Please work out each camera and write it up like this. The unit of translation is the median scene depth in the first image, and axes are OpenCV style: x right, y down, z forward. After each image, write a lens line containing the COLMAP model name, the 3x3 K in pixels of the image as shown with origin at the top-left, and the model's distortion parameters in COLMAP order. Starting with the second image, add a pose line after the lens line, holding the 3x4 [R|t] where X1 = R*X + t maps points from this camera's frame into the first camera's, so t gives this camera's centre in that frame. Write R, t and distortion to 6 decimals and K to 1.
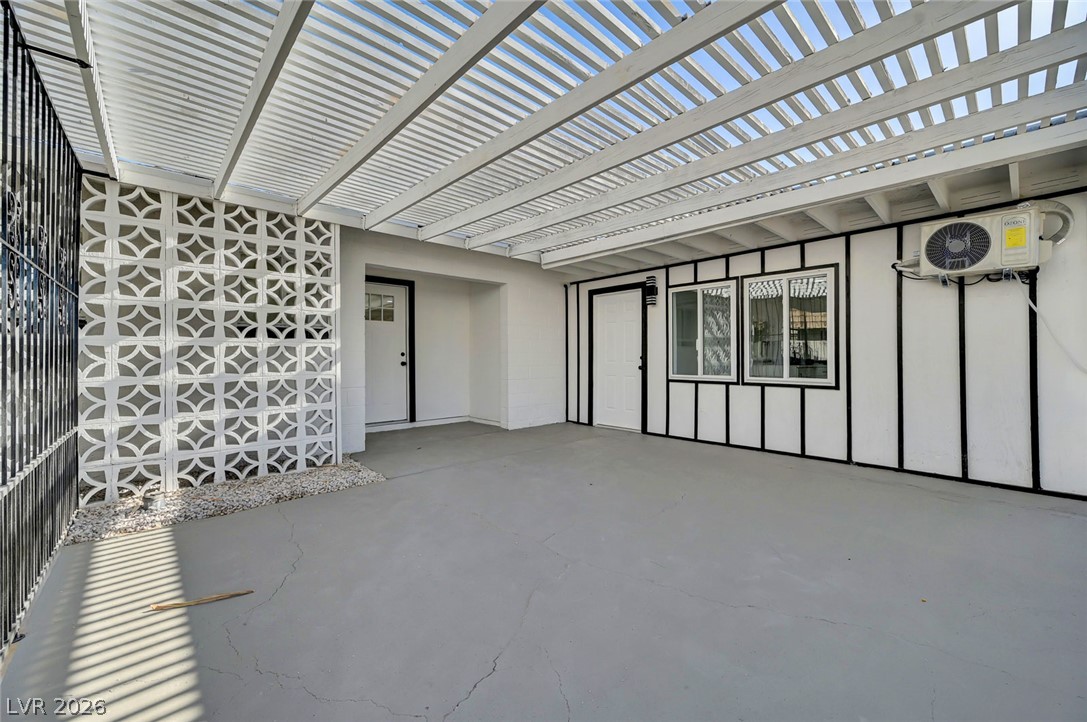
lens RADIAL K [[433.0, 0, 549.5], [0, 433.0, 353.5], [0, 0, 1]] dist [0.000198, 0.000064]
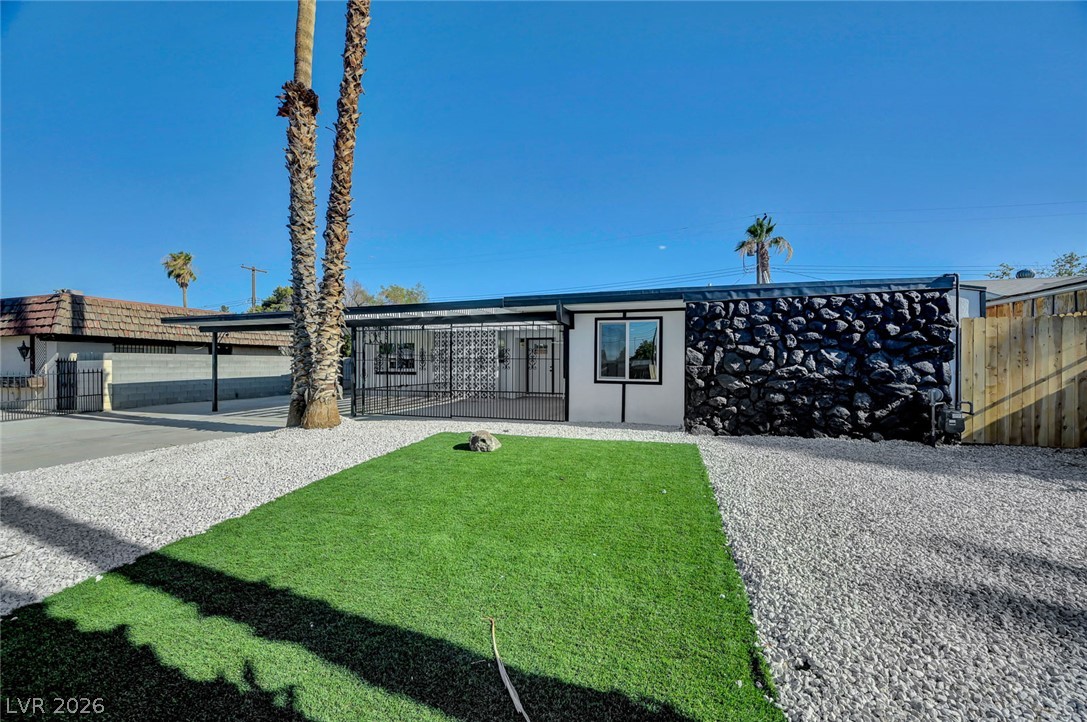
lens RADIAL K [[433.5, 0, 543.5], [0, 433.5, 367.2], [0, 0, 1]] dist [-0.000635, -0.000228]
pose [[0.501767, 0.011977, -0.864920, 2.404217], [0.002890, 0.999875, 0.015523, -0.048977], [0.864998, -0.010289, 0.501670, -0.375554]]
